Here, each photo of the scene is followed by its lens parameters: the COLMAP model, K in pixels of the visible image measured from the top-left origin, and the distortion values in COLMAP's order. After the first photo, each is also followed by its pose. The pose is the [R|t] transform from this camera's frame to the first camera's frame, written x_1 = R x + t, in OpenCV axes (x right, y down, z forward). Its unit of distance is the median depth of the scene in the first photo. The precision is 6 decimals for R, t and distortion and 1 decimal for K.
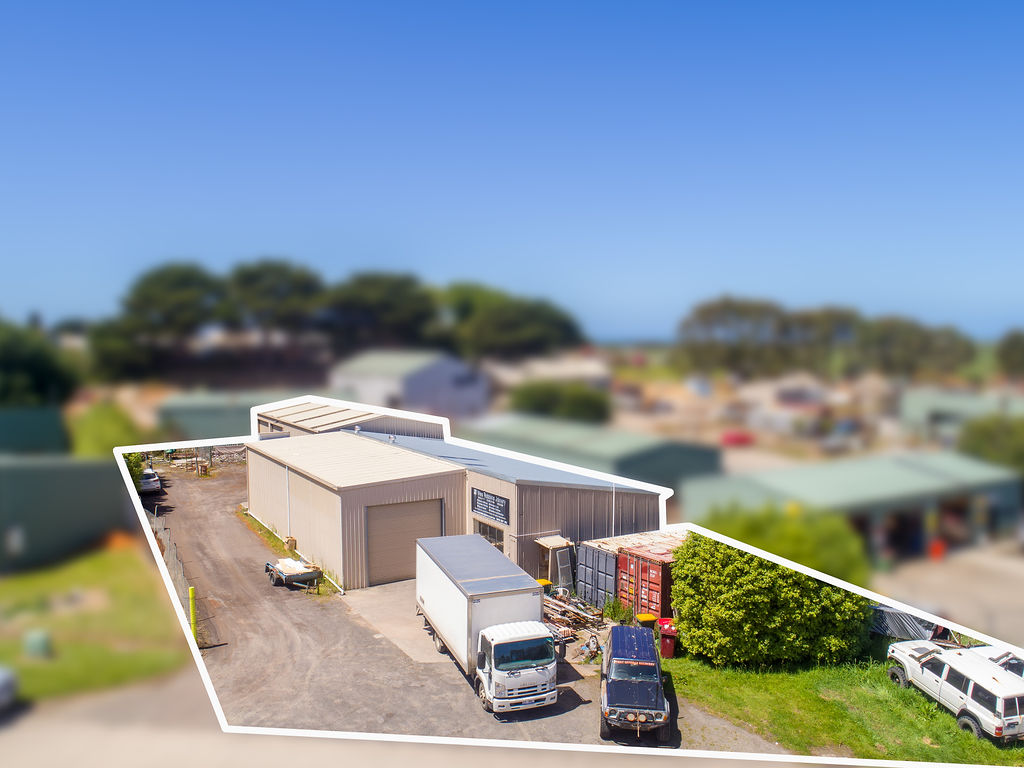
lens RADIAL K [[817.7, 0, 512.0], [0, 817.7, 384.0], [0, 0, 1]] dist [-0.004927, -0.000976]
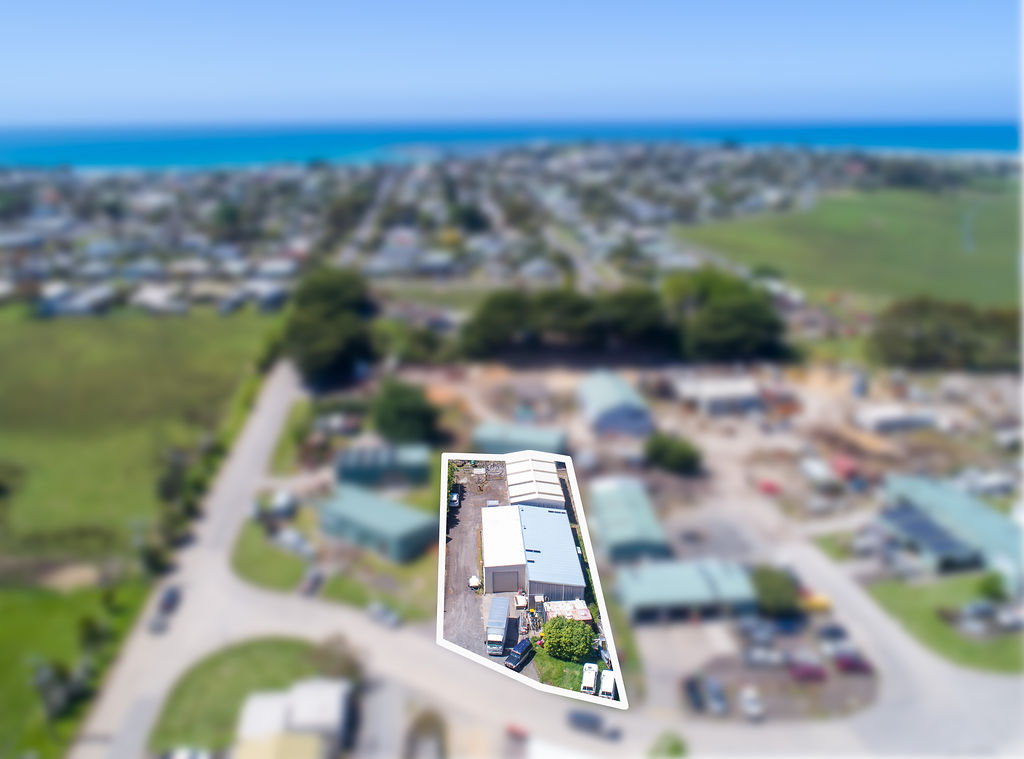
lens RADIAL K [[757.7, 0, 512.0], [0, 757.7, 379.5], [0, 0, 1]] dist [-0.005303, -0.001146]
pose [[0.894305, 0.137618, -0.425770, 1.332564], [-0.022059, 0.963933, 0.265230, -1.729045], [0.446914, -0.227804, 0.865086, -1.768319]]
